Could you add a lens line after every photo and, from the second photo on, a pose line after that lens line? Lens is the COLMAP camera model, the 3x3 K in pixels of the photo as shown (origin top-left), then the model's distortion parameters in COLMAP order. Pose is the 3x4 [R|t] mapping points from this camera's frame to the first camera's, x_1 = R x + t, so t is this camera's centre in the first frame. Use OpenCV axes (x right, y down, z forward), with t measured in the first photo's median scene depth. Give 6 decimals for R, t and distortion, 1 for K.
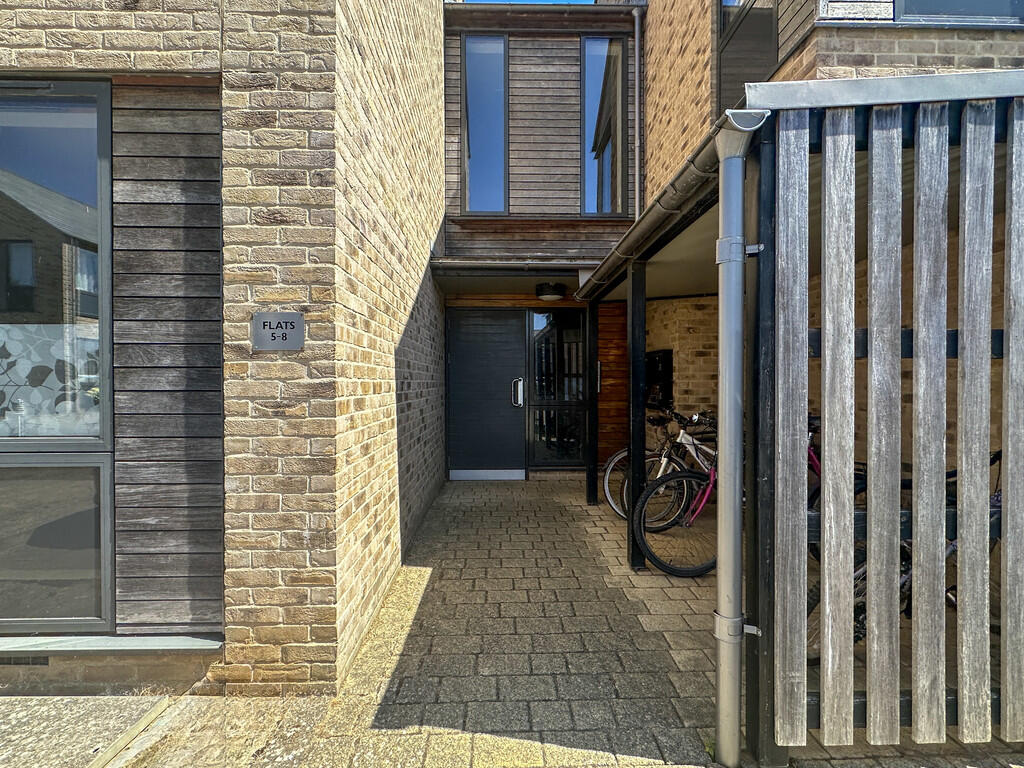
lens RADIAL K [[493.4, 0, 512.0], [0, 493.4, 384.0], [0, 0, 1]] dist [0.000354, 0.000111]
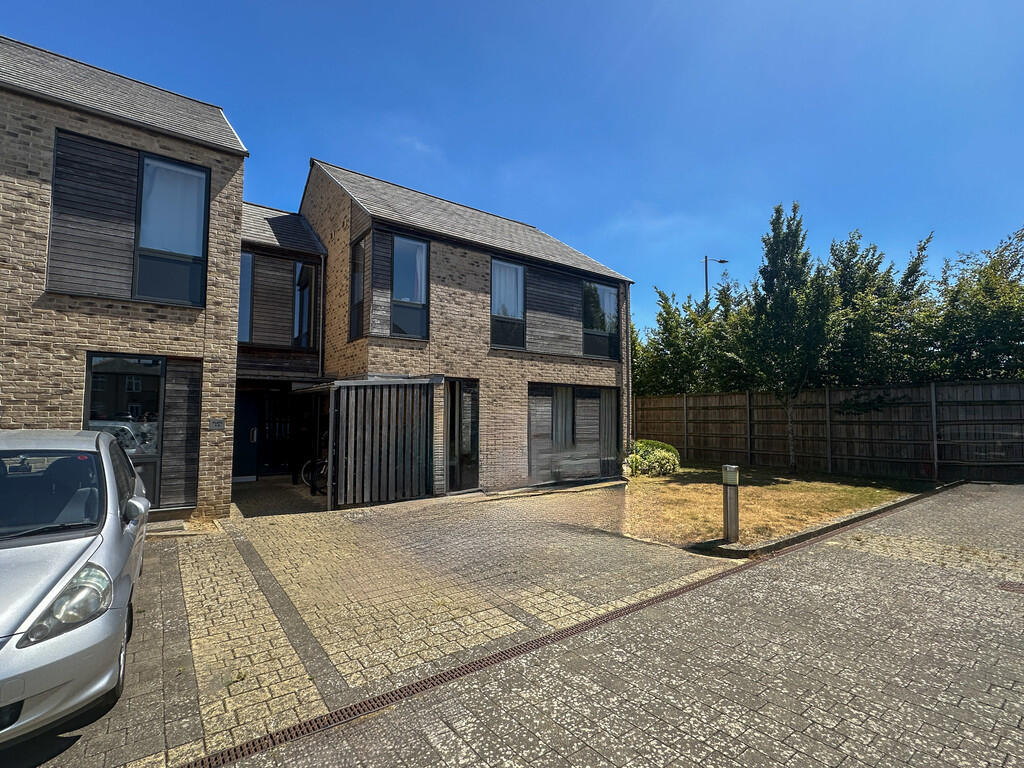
lens RADIAL K [[493.4, 0, 512.0], [0, 493.4, 384.0], [0, 0, 1]] dist [0.000354, 0.000111]
pose [[0.824871, 0.038674, 0.563997, -0.756179], [-0.001496, 0.997803, -0.066232, -0.167045], [-0.565319, 0.053789, 0.823117, -3.528574]]
